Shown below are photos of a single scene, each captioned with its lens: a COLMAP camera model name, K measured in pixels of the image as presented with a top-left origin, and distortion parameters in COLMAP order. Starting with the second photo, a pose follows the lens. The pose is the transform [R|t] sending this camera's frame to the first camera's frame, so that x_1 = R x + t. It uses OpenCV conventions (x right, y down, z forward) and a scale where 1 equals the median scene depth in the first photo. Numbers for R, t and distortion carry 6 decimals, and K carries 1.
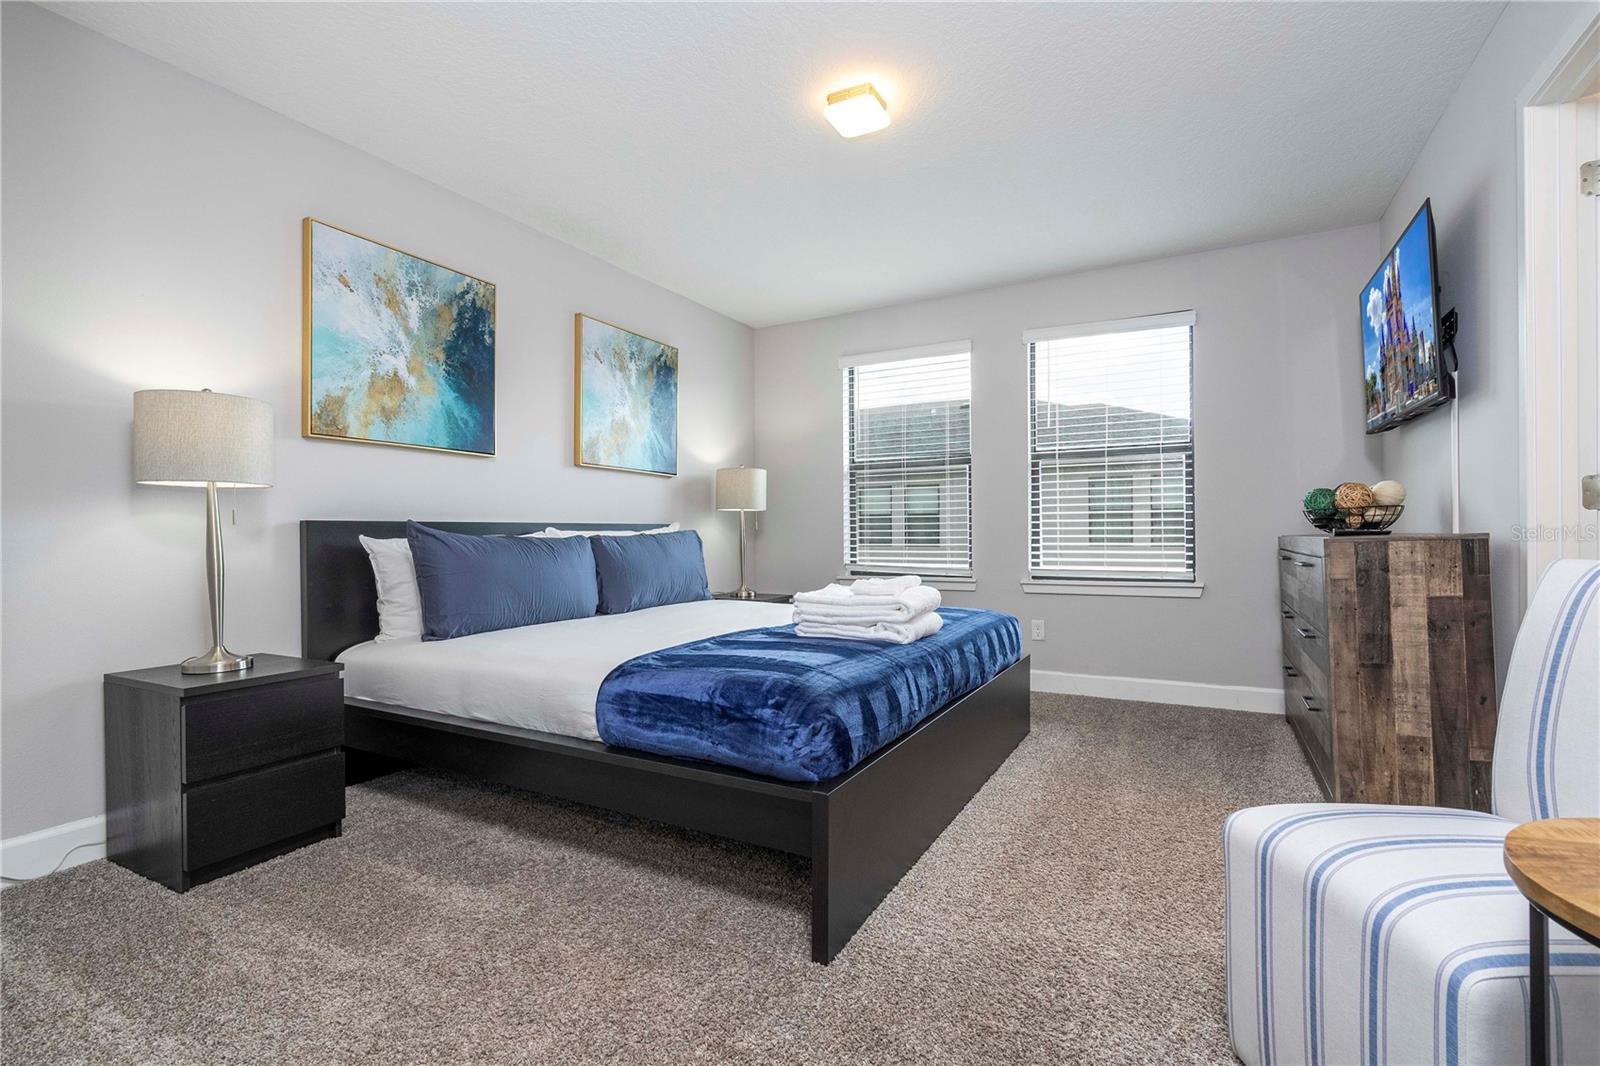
lens RADIAL K [[717.3, 0, 804.4], [0, 717.3, 536.3], [0, 0, 1]] dist [-0.001096, -0.000387]
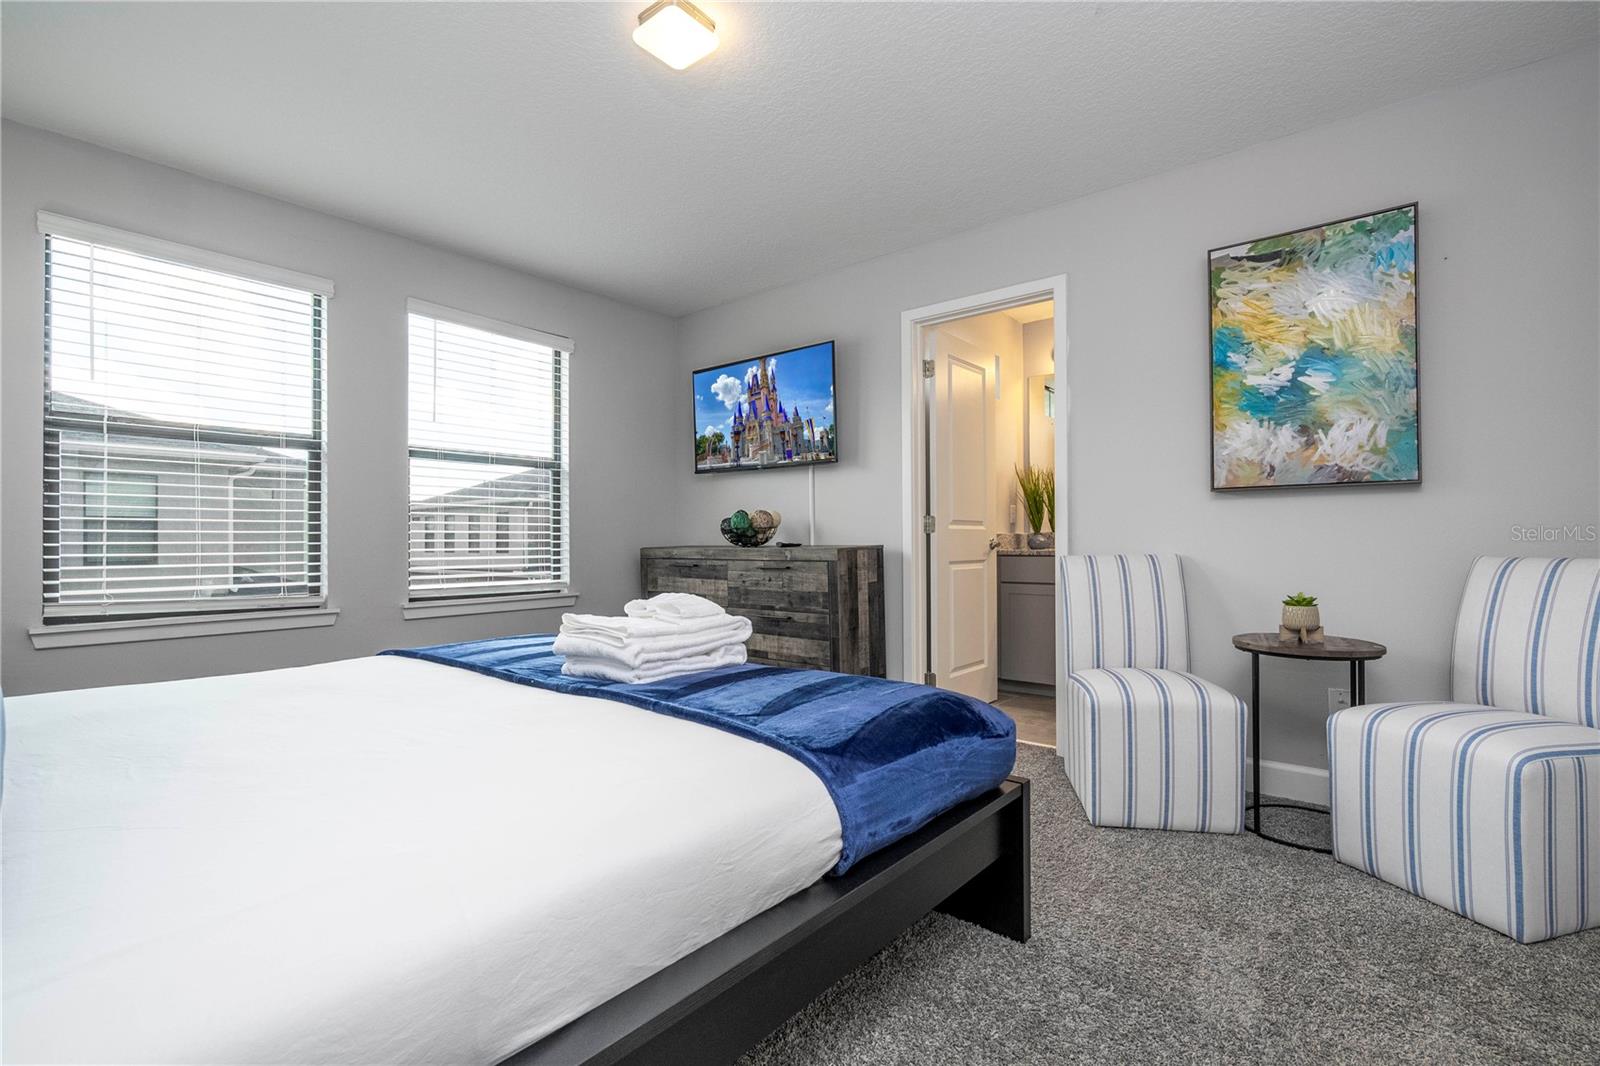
lens RADIAL K [[717.3, 0, 804.4], [0, 717.3, 536.3], [0, 0, 1]] dist [-0.001096, -0.000387]
pose [[0.159631, 0.020713, 0.986959, -0.781558], [0.008668, 0.999712, -0.022383, 0.011234], [-0.987139, 0.012128, 0.159406, 0.839912]]
